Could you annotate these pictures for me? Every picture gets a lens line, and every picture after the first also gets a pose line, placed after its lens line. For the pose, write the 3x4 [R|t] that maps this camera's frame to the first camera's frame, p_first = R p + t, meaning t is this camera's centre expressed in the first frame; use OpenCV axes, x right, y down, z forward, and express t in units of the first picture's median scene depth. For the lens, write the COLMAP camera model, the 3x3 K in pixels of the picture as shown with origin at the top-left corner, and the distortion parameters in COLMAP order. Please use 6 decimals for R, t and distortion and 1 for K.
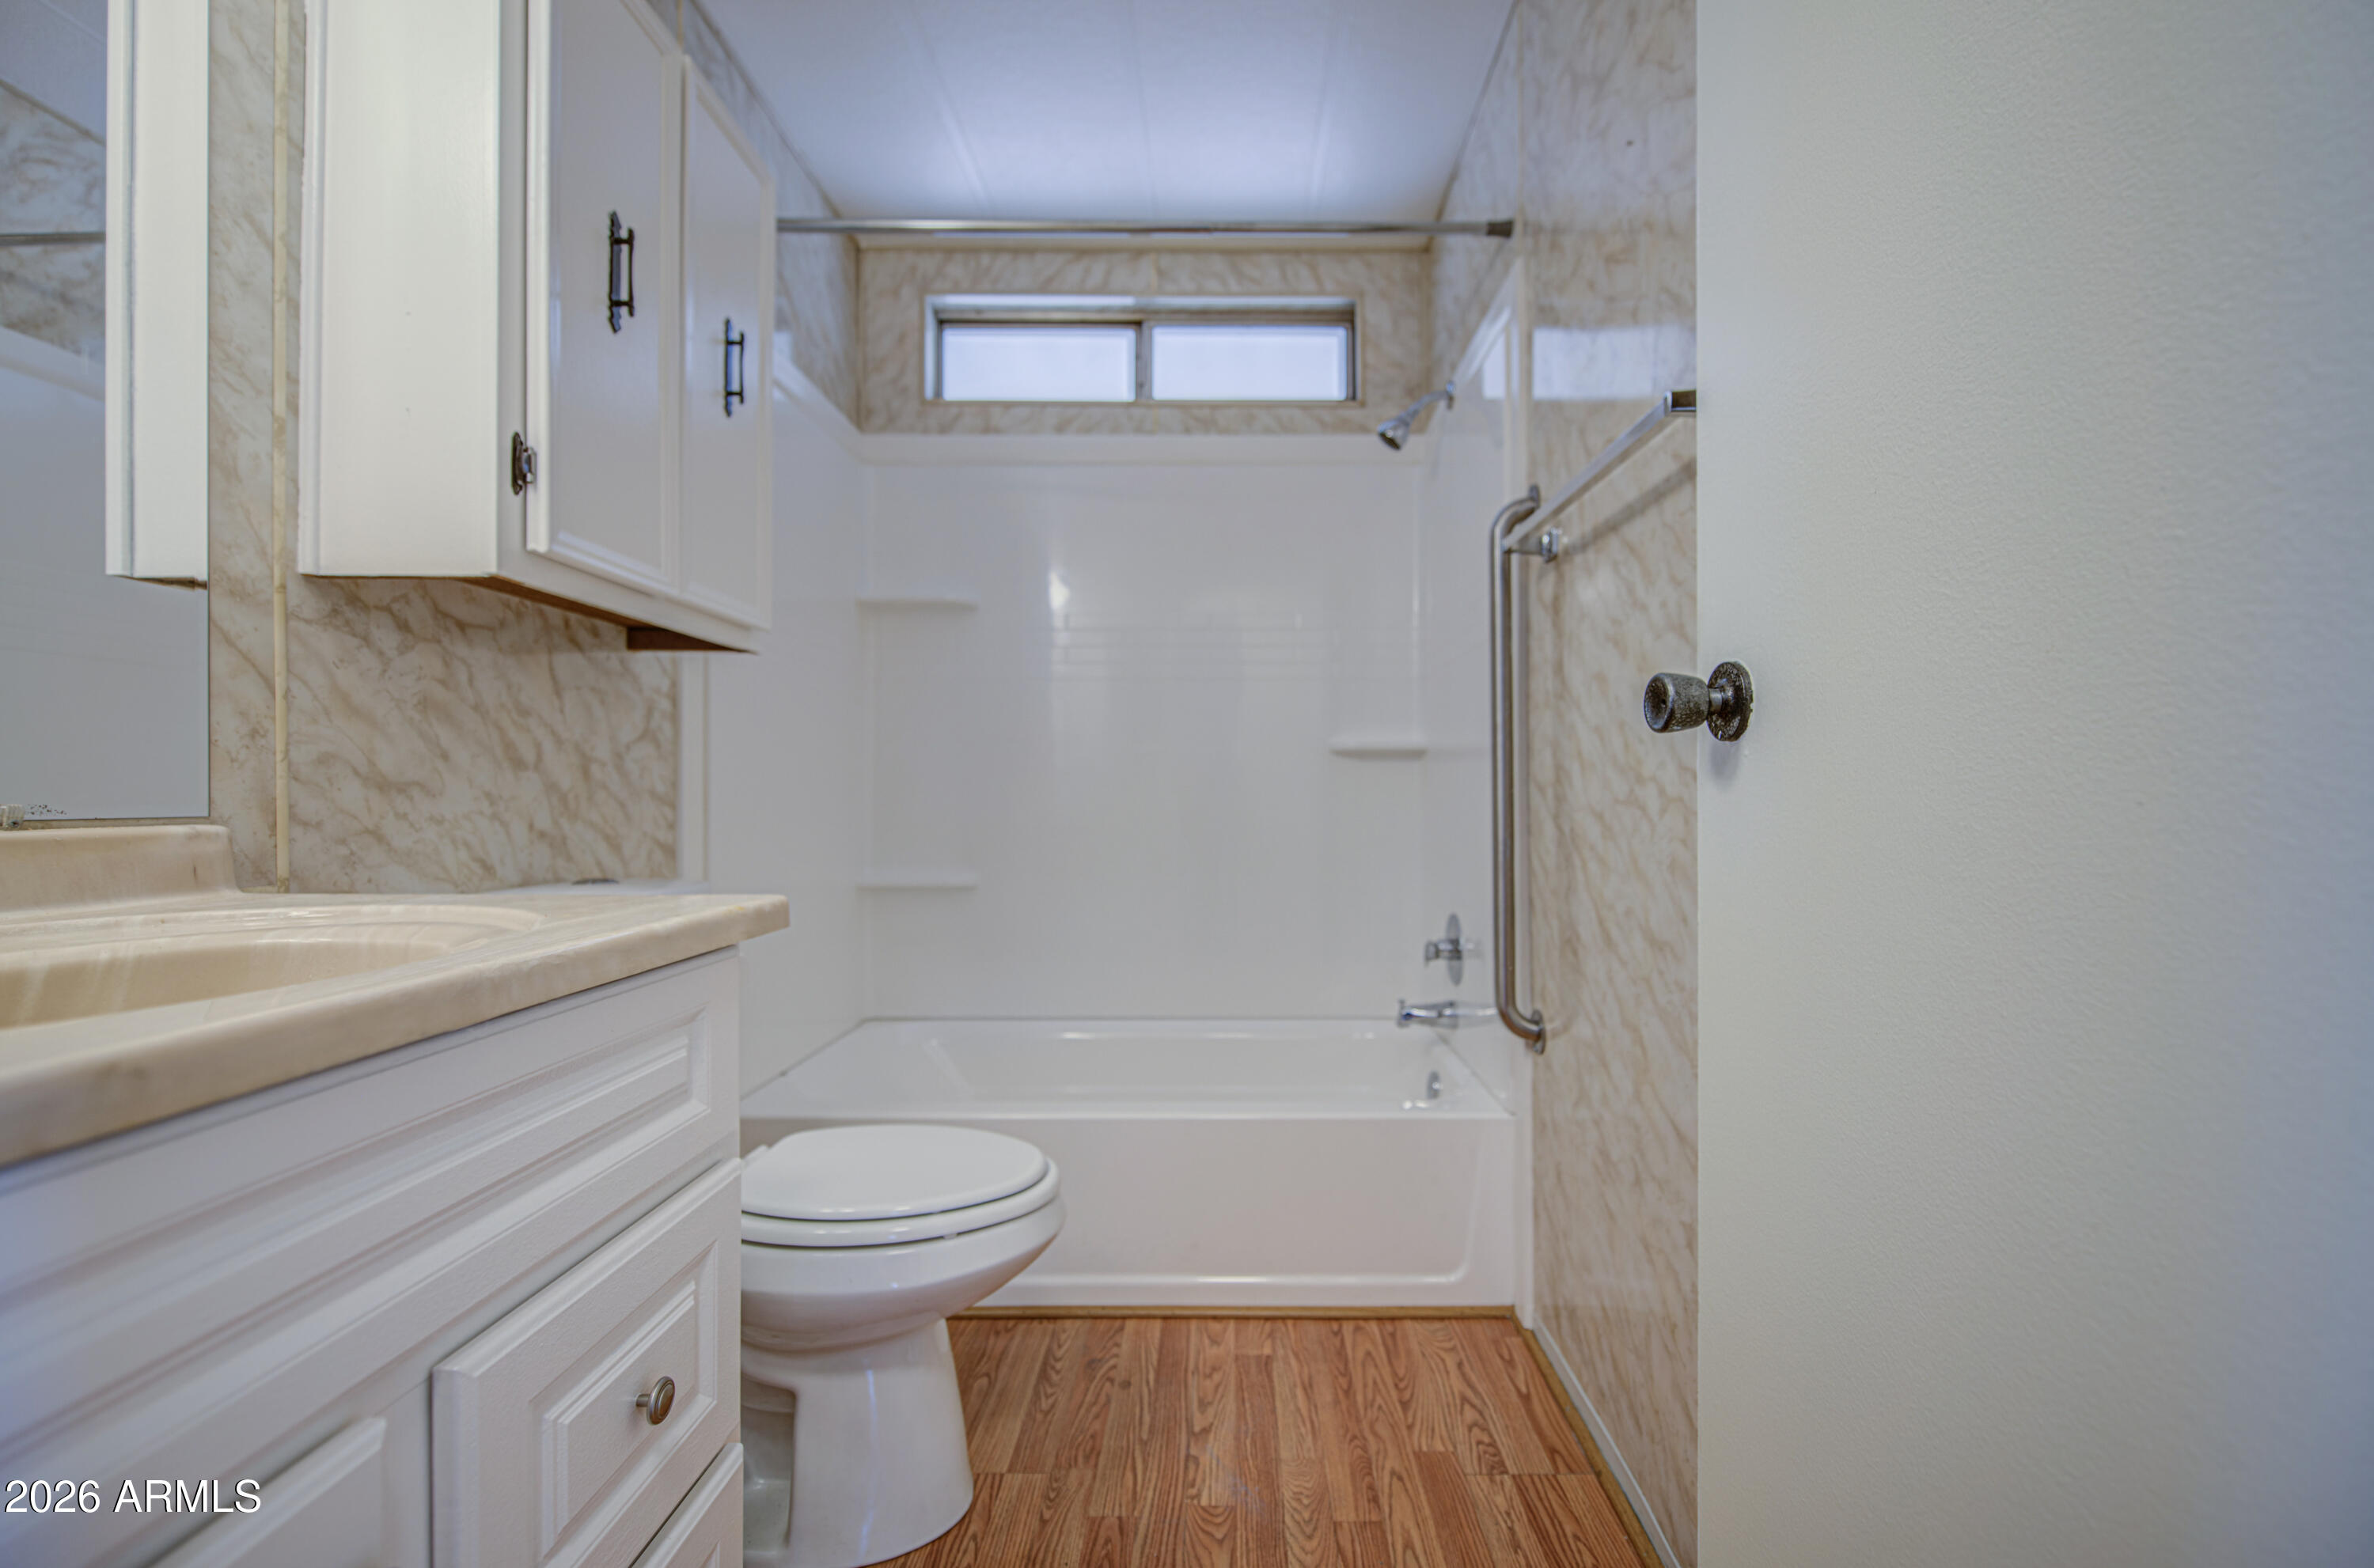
lens RADIAL K [[984.0, 0, 1201.1], [0, 984.0, 799.5], [0, 0, 1]] dist [-0.001133, -0.000910]
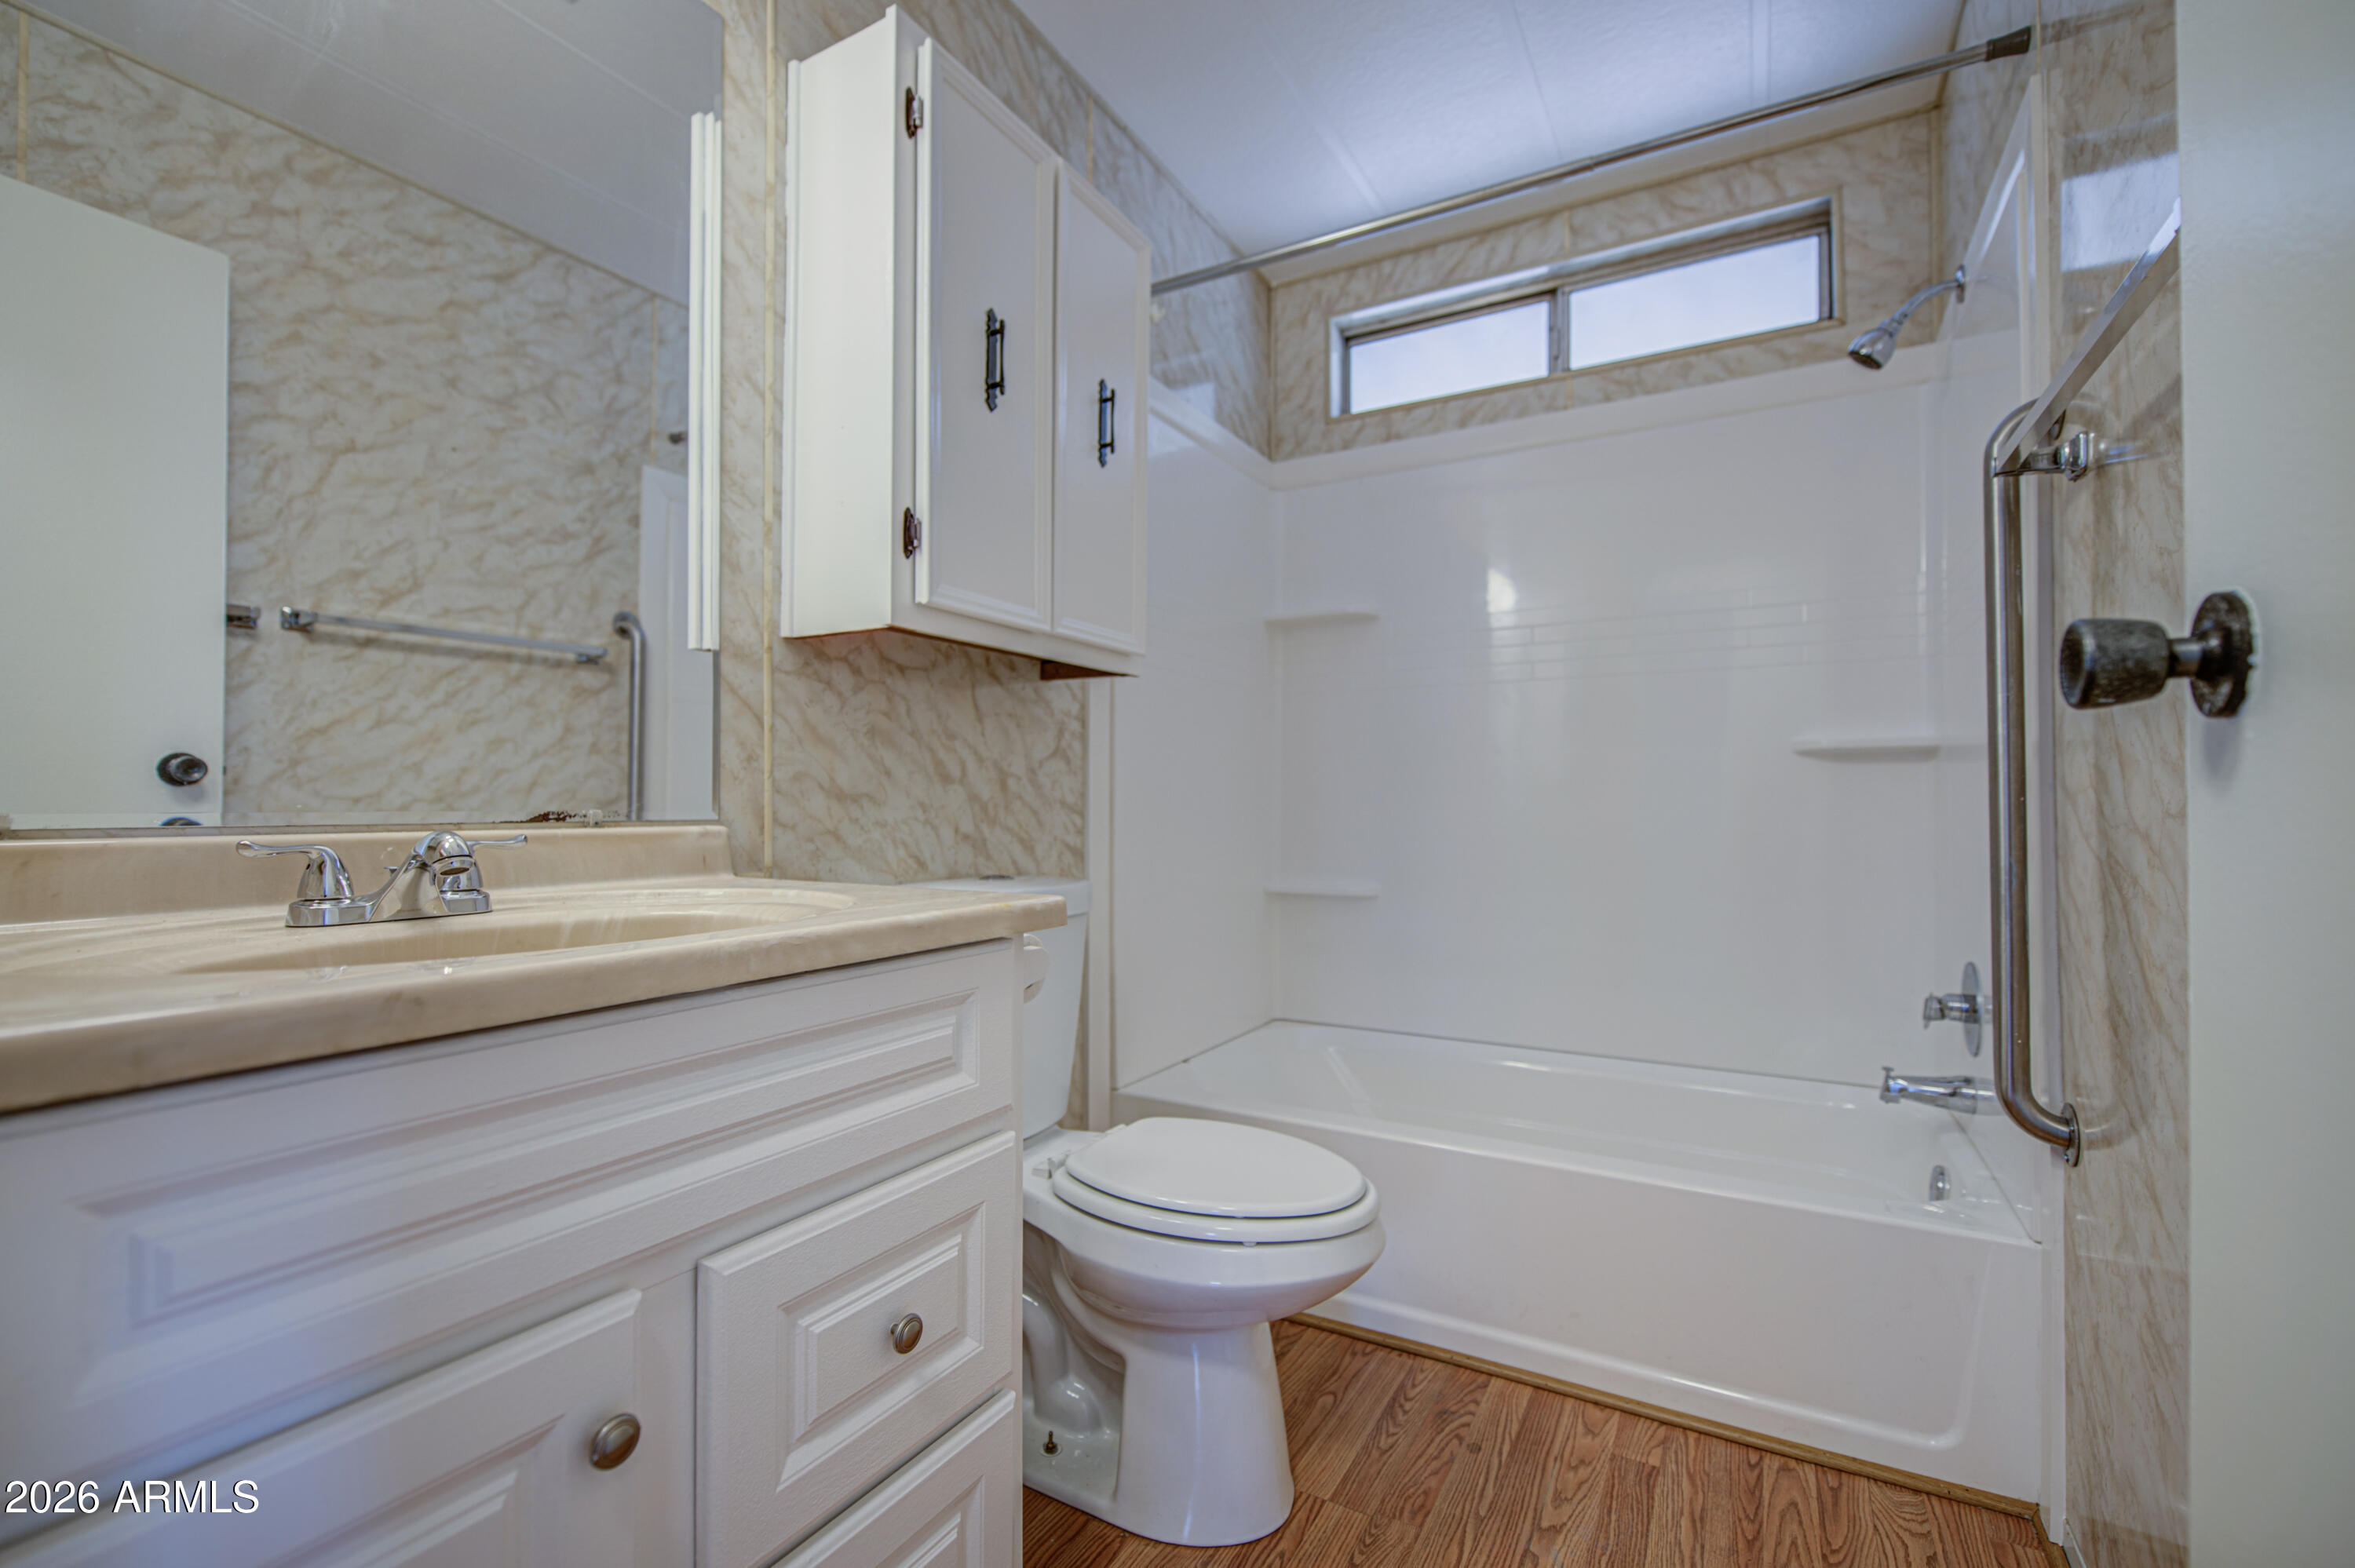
lens RADIAL K [[974.0, 0, 1183.1], [0, 974.0, 801.1], [0, 0, 1]] dist [0.003297, -0.004669]
pose [[0.877591, -0.001206, -0.479409, 0.122276], [-0.003094, 0.999962, -0.008179, 0.000364], [0.479401, 0.008661, 0.877553, 0.068508]]
